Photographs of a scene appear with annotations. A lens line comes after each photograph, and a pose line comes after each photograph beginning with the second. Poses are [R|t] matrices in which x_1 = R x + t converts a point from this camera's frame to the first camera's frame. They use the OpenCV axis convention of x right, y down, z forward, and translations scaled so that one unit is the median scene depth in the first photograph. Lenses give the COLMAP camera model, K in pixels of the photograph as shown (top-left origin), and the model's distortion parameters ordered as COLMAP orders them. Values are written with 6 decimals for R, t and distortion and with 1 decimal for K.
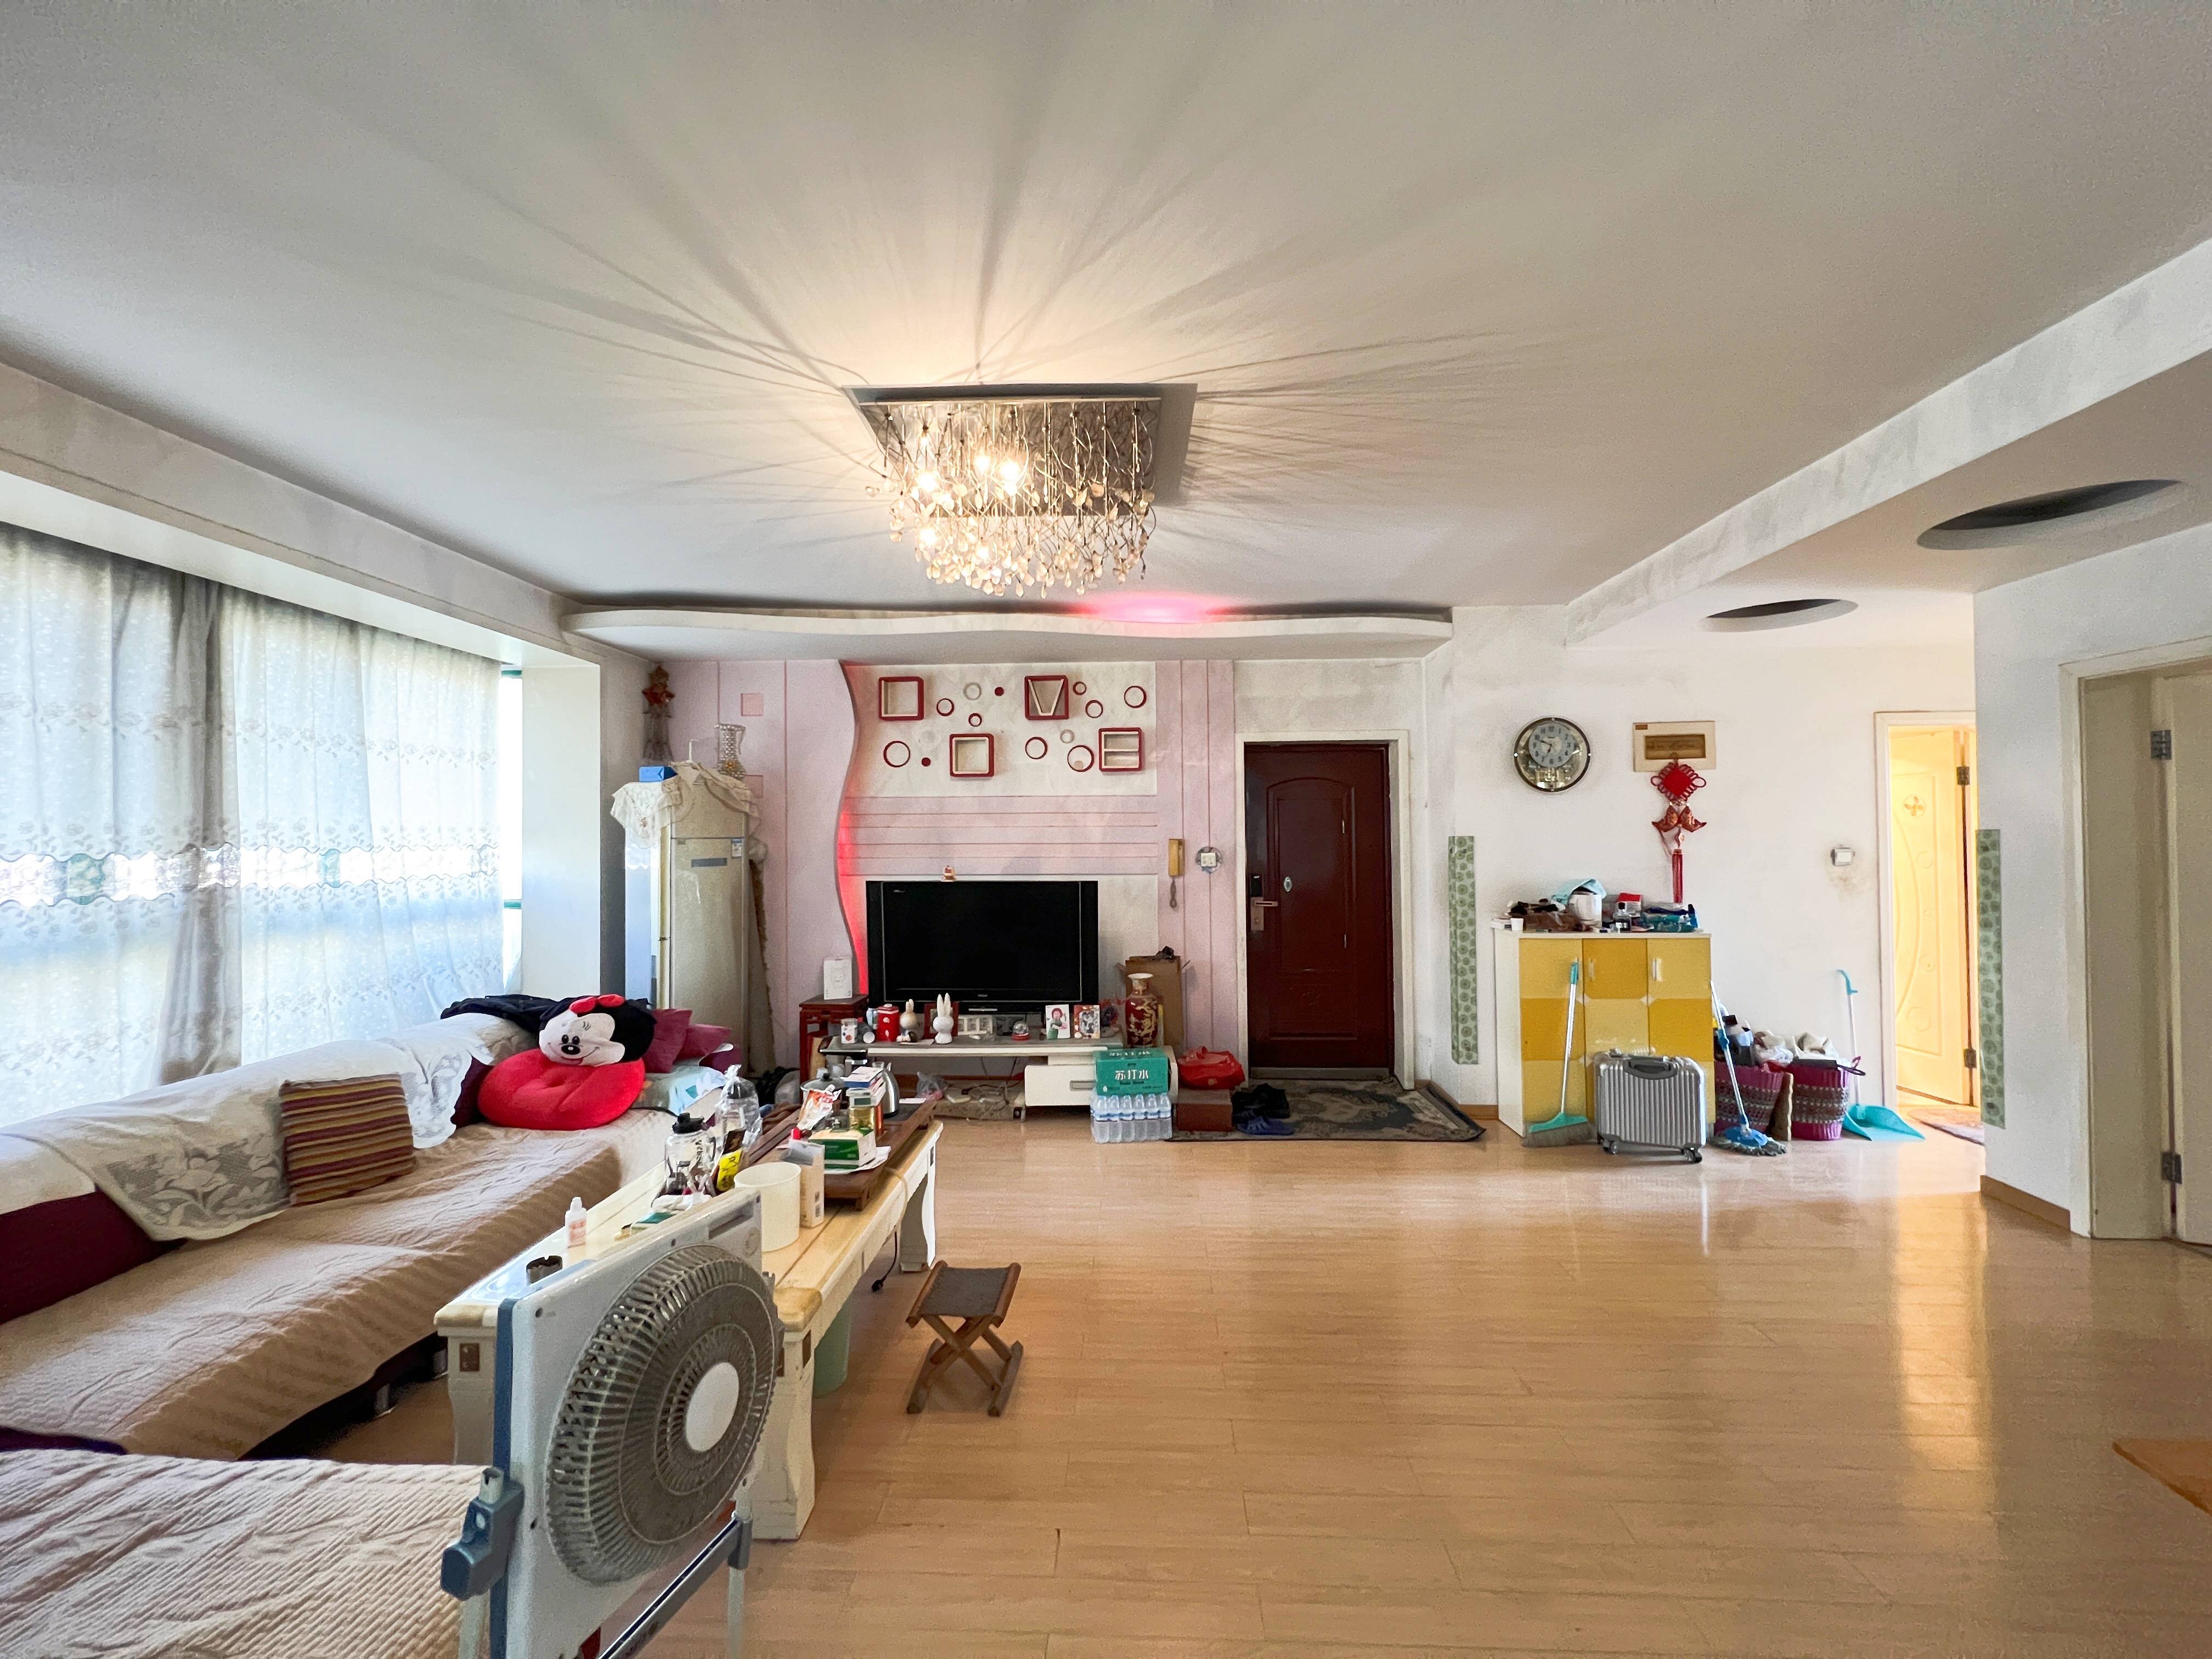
lens RADIAL K [[882.4, 0, 1097.1], [0, 882.4, 831.0], [0, 0, 1]] dist [0.000593, 0.000059]
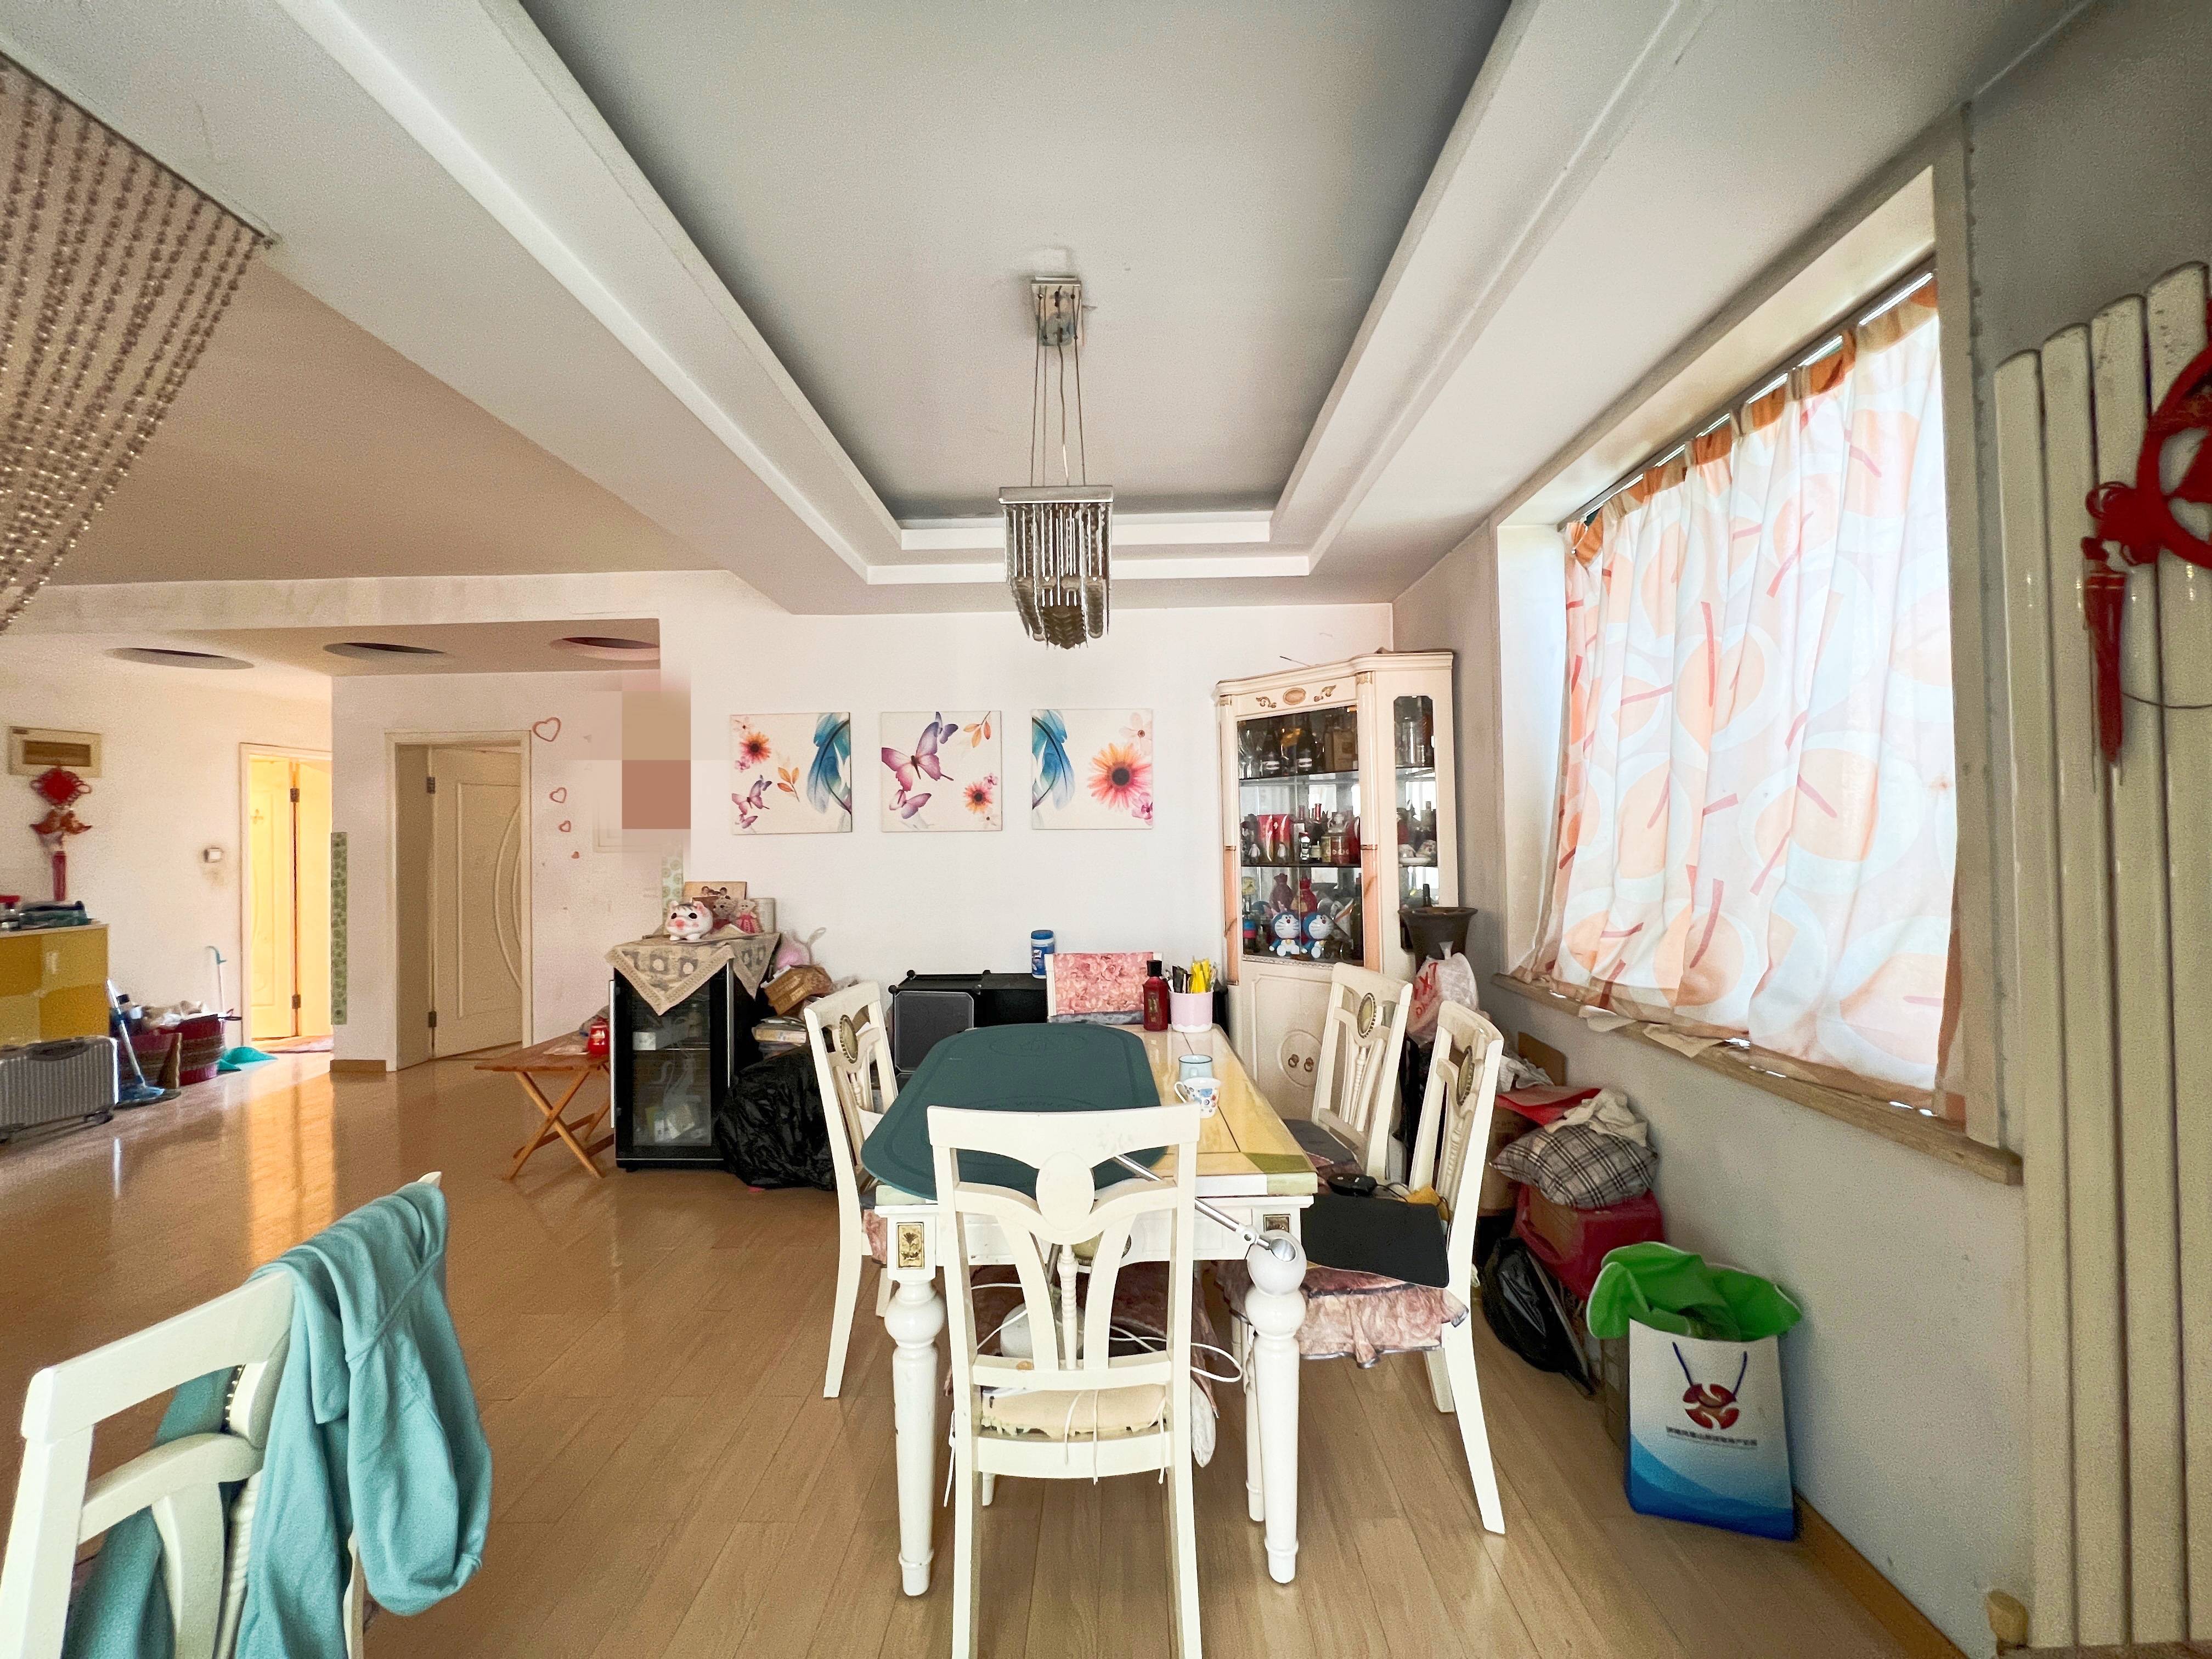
lens RADIAL K [[882.4, 0, 1108.0], [0, 882.4, 822.2], [0, 0, 1]] dist [0.000593, 0.000059]
pose [[-0.036949, 0.022581, 0.999062, -0.484624], [0.006631, 0.999728, -0.022351, 0.019959], [-0.999295, 0.005798, -0.037089, -0.237186]]
